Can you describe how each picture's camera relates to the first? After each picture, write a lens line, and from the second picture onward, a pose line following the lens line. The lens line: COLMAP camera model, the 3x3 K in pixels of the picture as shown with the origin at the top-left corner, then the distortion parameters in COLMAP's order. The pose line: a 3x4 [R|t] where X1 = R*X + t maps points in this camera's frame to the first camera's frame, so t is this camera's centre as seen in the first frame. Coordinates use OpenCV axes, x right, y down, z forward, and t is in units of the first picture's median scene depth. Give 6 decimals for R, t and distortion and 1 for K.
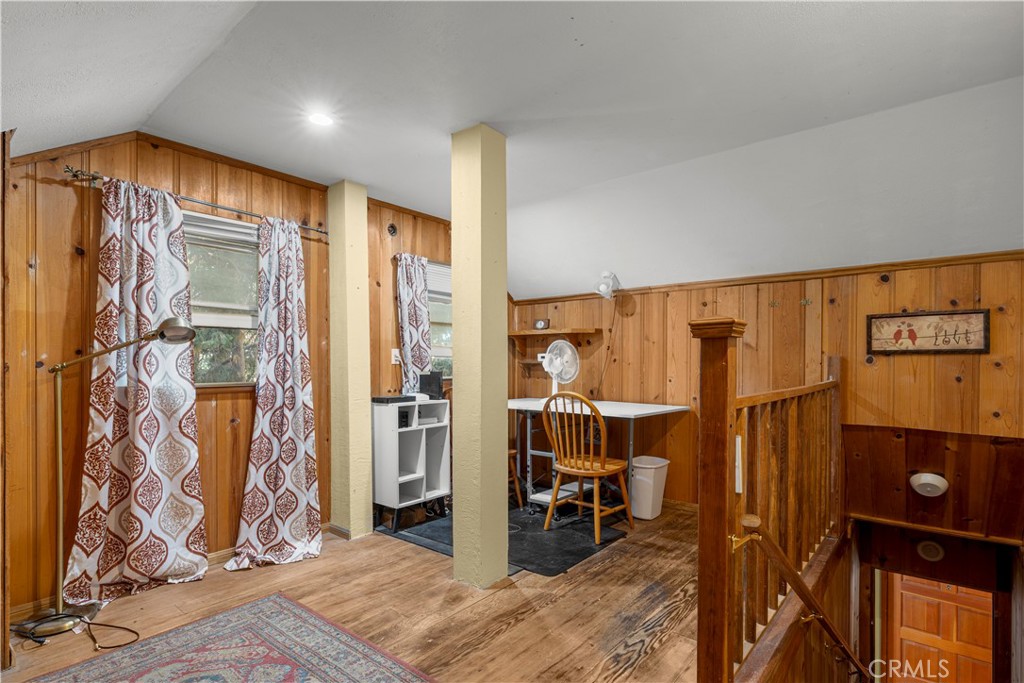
lens RADIAL K [[510.2, 0, 507.7], [0, 510.2, 363.5], [0, 0, 1]] dist [-0.000058, 0.000086]
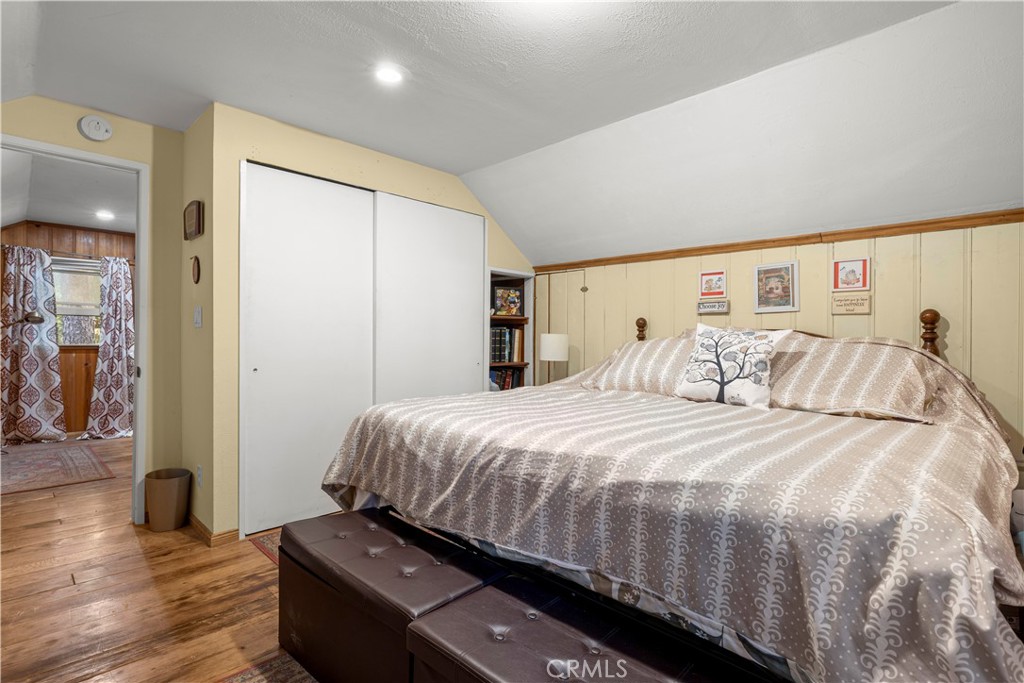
lens RADIAL K [[502.1, 0, 512.0], [0, 502.1, 341.5], [0, 0, 1]] dist [0.000264, 0.000571]
pose [[0.996513, 0.005758, -0.083238, 0.441701], [-0.005598, 0.999982, 0.002163, 0.005301], [0.083249, -0.001689, 0.996527, -0.270284]]
